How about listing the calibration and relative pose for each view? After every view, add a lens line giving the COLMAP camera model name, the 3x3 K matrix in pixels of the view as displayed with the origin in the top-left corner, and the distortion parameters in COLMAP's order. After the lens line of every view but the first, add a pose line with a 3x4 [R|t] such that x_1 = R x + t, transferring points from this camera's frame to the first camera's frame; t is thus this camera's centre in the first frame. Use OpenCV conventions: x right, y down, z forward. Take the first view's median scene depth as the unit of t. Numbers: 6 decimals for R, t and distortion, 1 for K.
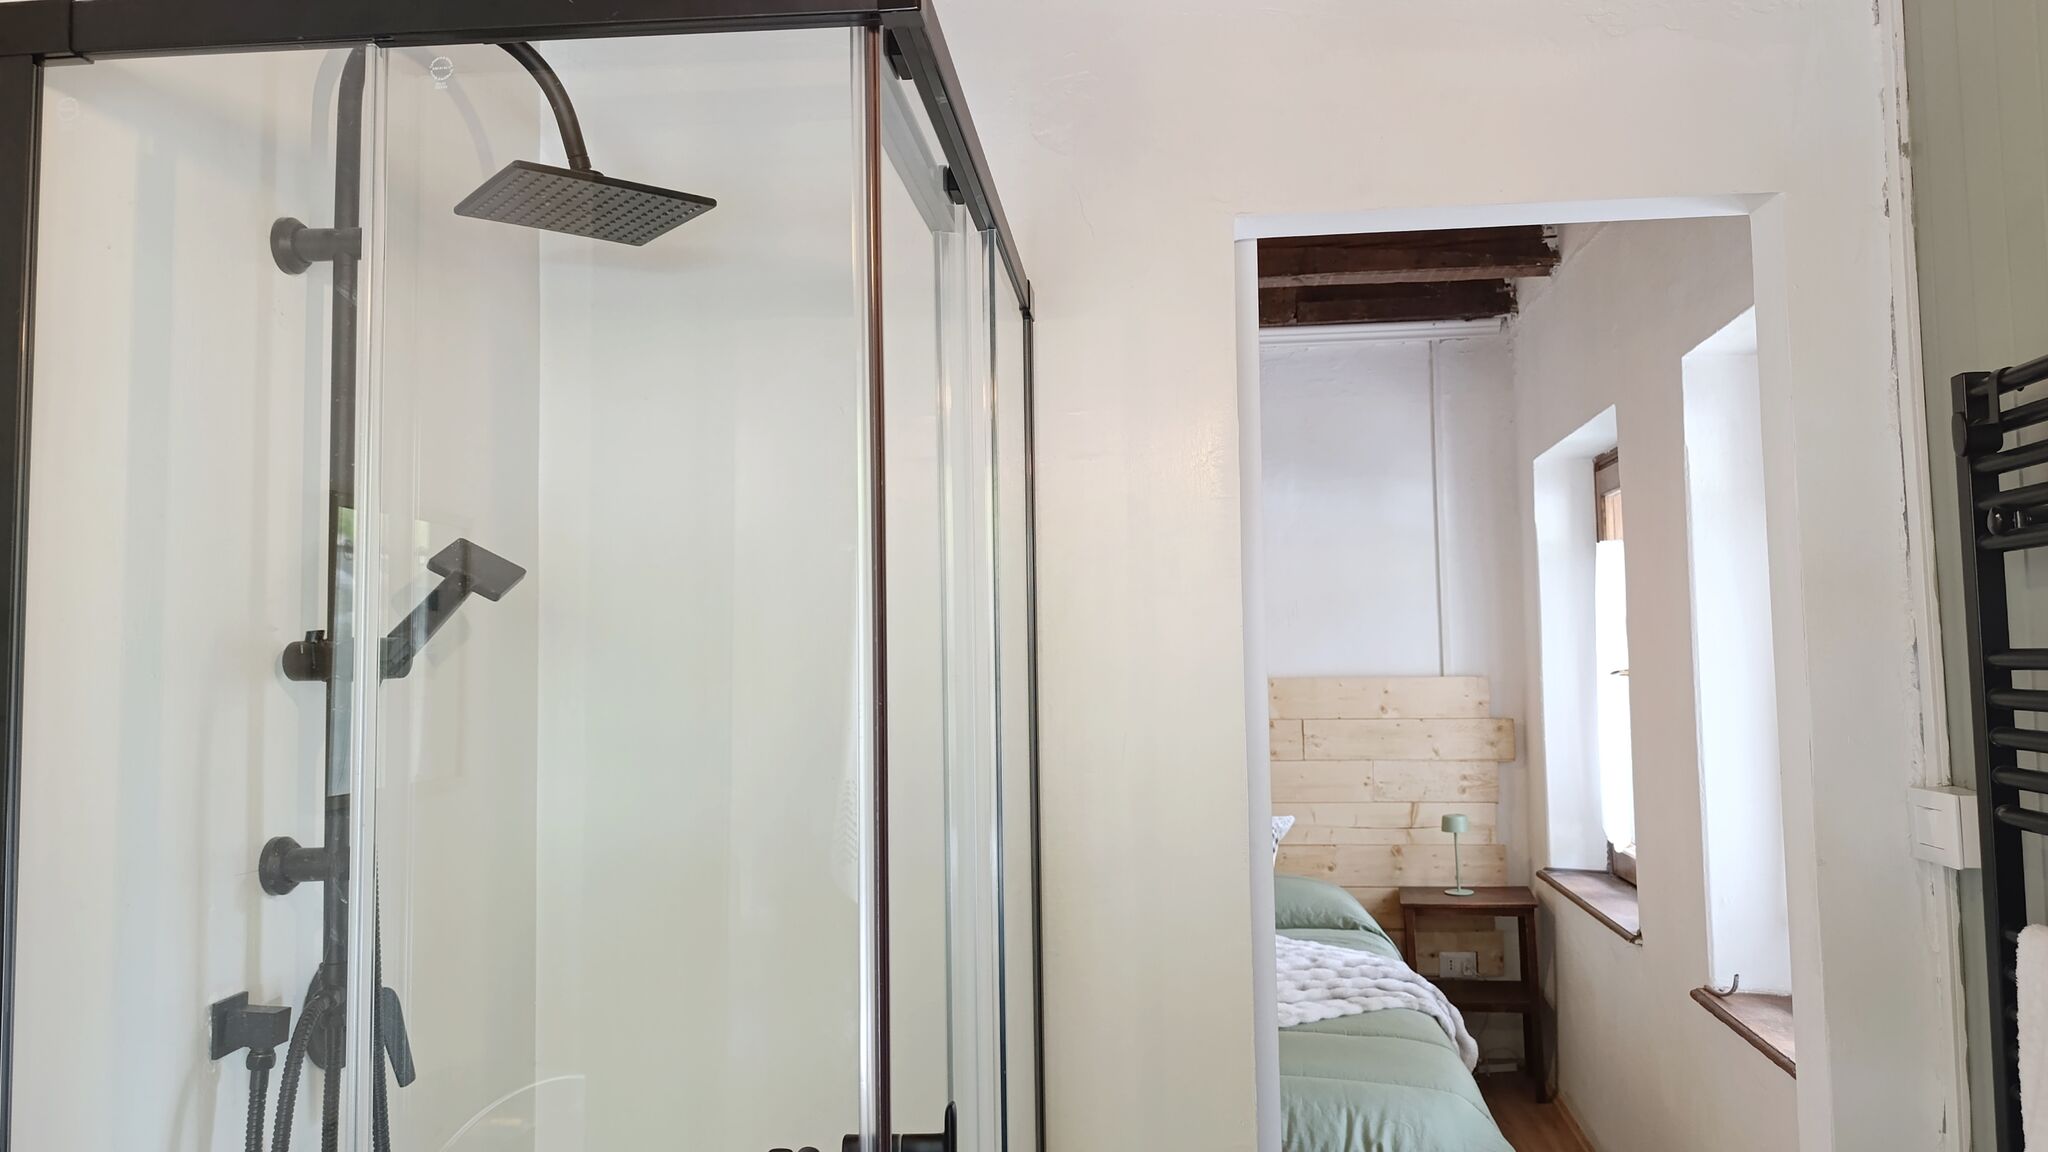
lens RADIAL K [[1470.0, 0, 1031.9], [0, 1470.0, 567.4], [0, 0, 1]] dist [0.049812, -0.070371]
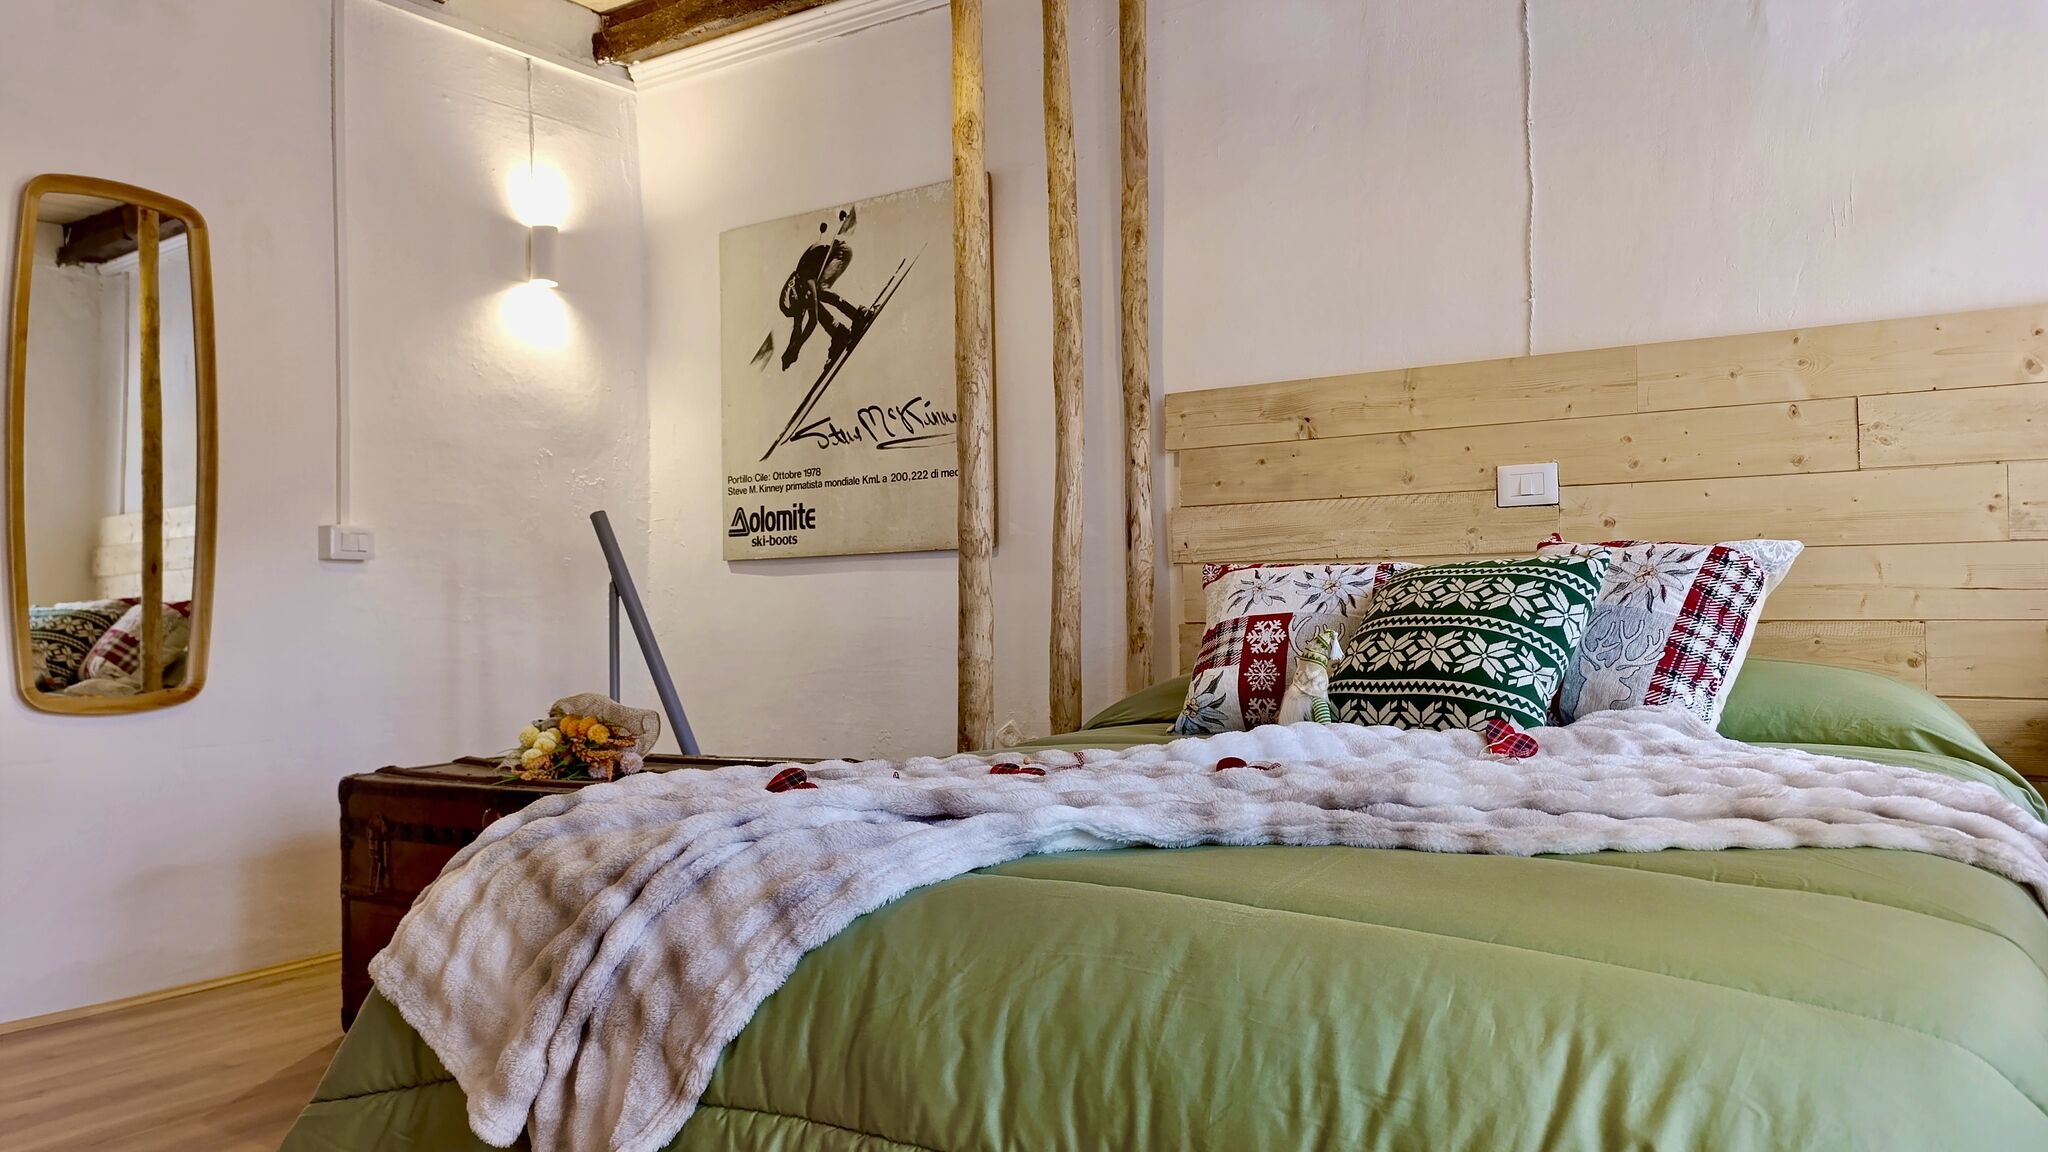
lens RADIAL K [[1403.9, 0, 1032.5], [0, 1403.9, 567.8], [0, 0, 1]] dist [0.054622, -0.069285]
pose [[0.890042, -0.007308, -0.455819, 0.159744], [0.025302, 0.999122, 0.033388, 0.150674], [0.455175, -0.041250, 0.889446, 0.404876]]
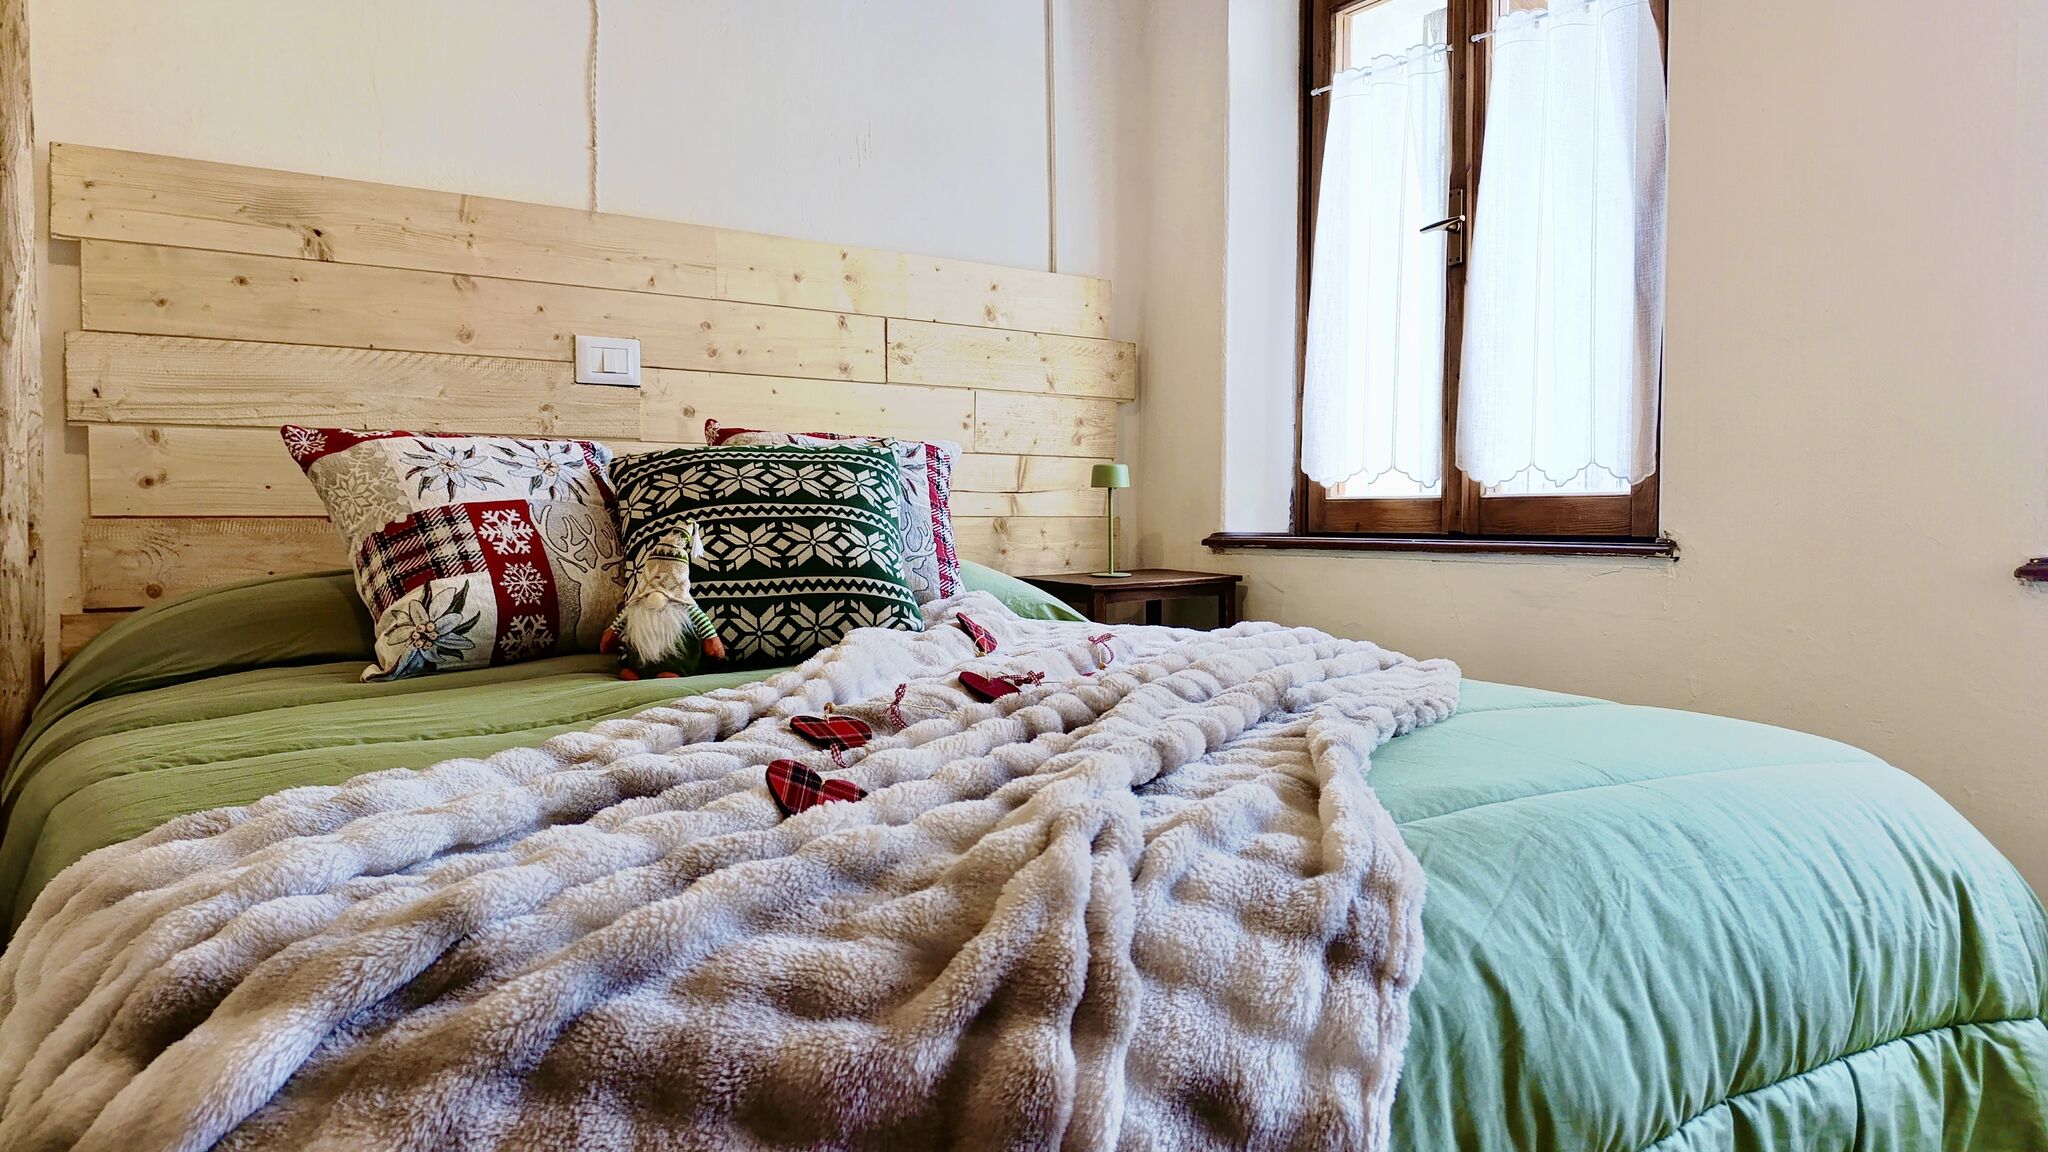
lens RADIAL K [[1403.9, 0, 1032.5], [0, 1403.9, 567.8], [0, 0, 1]] dist [0.054622, -0.069285]
pose [[0.749272, -0.008711, 0.662205, -0.174460], [-0.054243, 0.995747, 0.074473, 0.170836], [-0.660038, -0.091721, 0.745612, 0.536552]]
